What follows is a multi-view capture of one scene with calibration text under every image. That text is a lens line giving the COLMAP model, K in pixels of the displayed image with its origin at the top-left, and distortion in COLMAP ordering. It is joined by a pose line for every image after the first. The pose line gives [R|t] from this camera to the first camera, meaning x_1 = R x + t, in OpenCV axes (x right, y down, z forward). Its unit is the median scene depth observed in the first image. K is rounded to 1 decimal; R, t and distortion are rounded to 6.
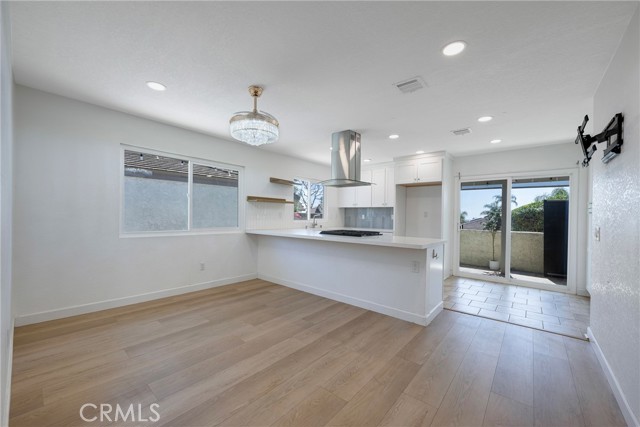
lens RADIAL K [[249.8, 0, 319.2], [0, 249.8, 216.4], [0, 0, 1]] dist [-0.001245, -0.000294]
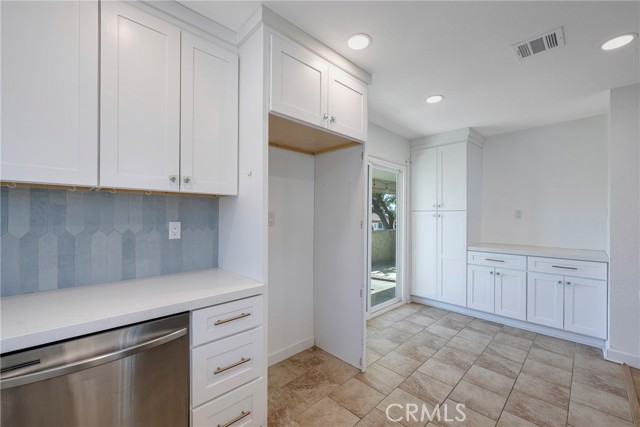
lens RADIAL K [[263.2, 0, 321.3], [0, 263.2, 213.6], [0, 0, 1]] dist [-0.000714, -0.000286]
pose [[0.085210, -0.008919, 0.996323, 0.032488], [-0.004081, 0.999948, 0.009301, -0.023366], [-0.996355, -0.004858, 0.085169, 1.075946]]
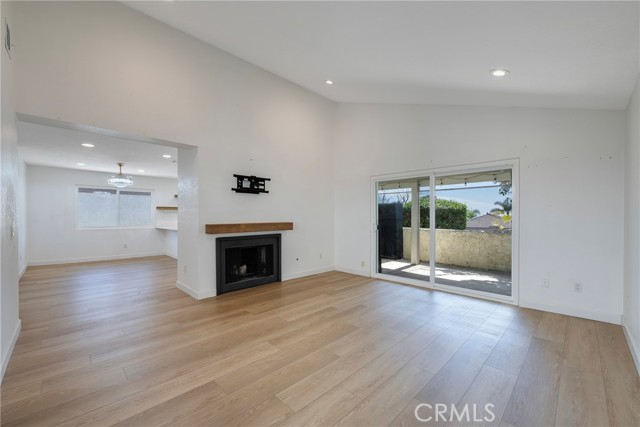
lens RADIAL K [[249.8, 0, 308.1], [0, 249.8, 218.3], [0, 0, 1]] dist [-0.001245, -0.000294]
pose [[0.995194, -0.016195, -0.096570, 0.911403], [0.016880, 0.999838, 0.006281, 0.005836], [0.096452, -0.007881, 0.995306, -0.606961]]
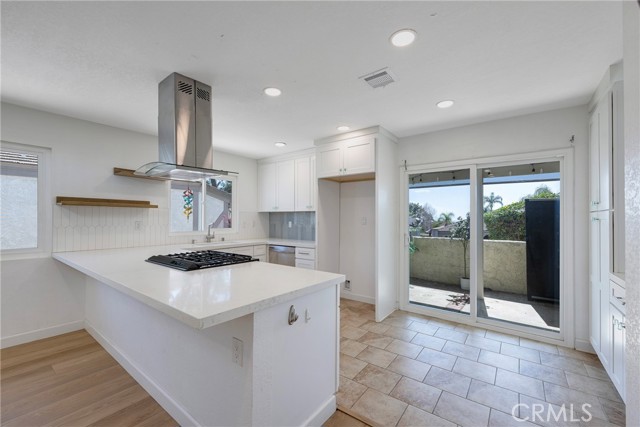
lens RADIAL K [[263.2, 0, 316.8], [0, 263.2, 217.0], [0, 0, 1]] dist [-0.000714, -0.000286]
pose [[0.998497, -0.012824, 0.053282, 0.310569], [0.013309, 0.999873, -0.008765, -0.017659], [-0.053162, 0.009461, 0.998541, 0.325972]]
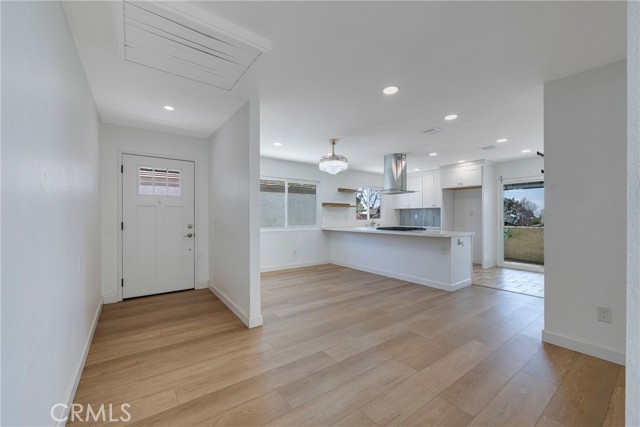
lens RADIAL K [[249.8, 0, 320.7], [0, 249.8, 217.1], [0, 0, 1]] dist [-0.001245, -0.000294]
pose [[0.972018, -0.017054, -0.234287, 0.023804], [0.016921, 0.999854, -0.002581, 0.000687], [0.234297, -0.001456, 0.972164, -0.344610]]
